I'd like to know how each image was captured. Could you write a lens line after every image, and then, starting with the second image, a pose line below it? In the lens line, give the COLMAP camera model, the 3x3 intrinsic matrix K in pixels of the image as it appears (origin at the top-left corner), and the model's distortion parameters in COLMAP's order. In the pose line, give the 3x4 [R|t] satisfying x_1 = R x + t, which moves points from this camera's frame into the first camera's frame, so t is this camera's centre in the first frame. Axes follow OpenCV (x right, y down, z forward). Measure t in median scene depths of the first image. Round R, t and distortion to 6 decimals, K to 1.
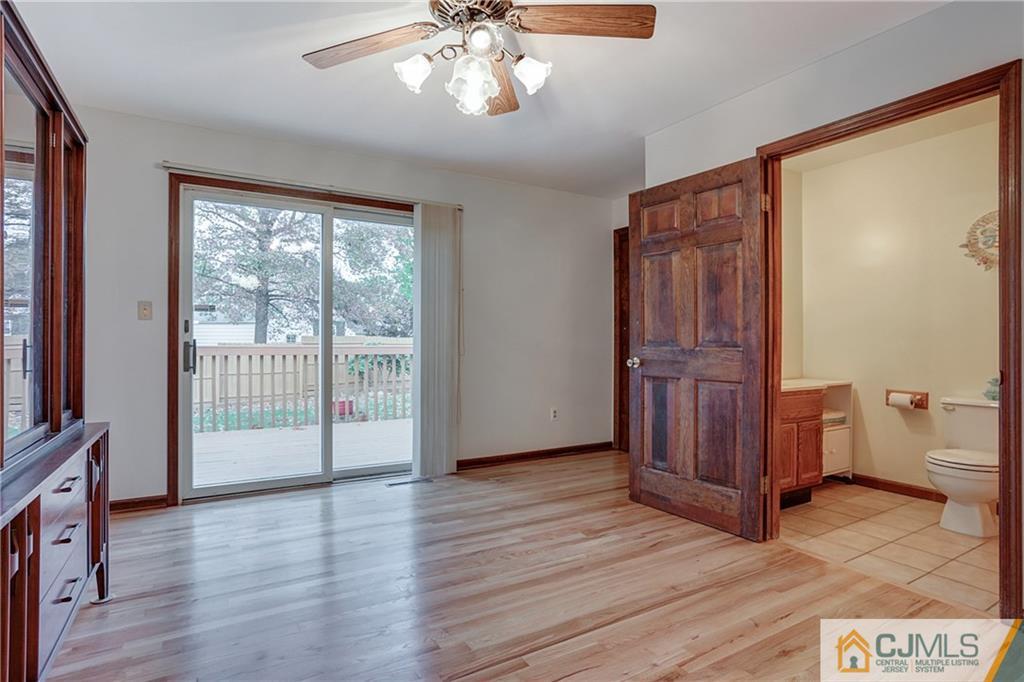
lens RADIAL K [[522.4, 0, 514.7], [0, 522.4, 343.0], [0, 0, 1]] dist [0.002552, 0.002888]
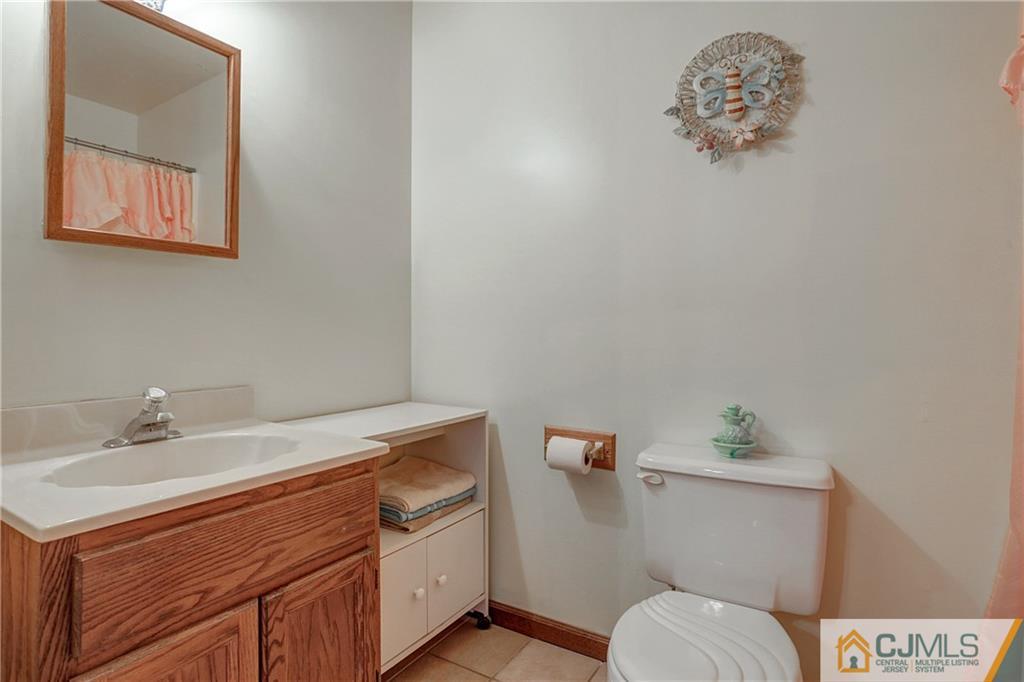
lens RADIAL K [[522.4, 0, 511.6], [0, 522.4, 331.4], [0, 0, 1]] dist [0.002552, 0.002888]
pose [[0.895730, -0.012058, 0.444435, 0.531375], [0.014689, 0.999889, -0.002478, 0.004549], [-0.444356, 0.008748, 0.895808, 0.661579]]
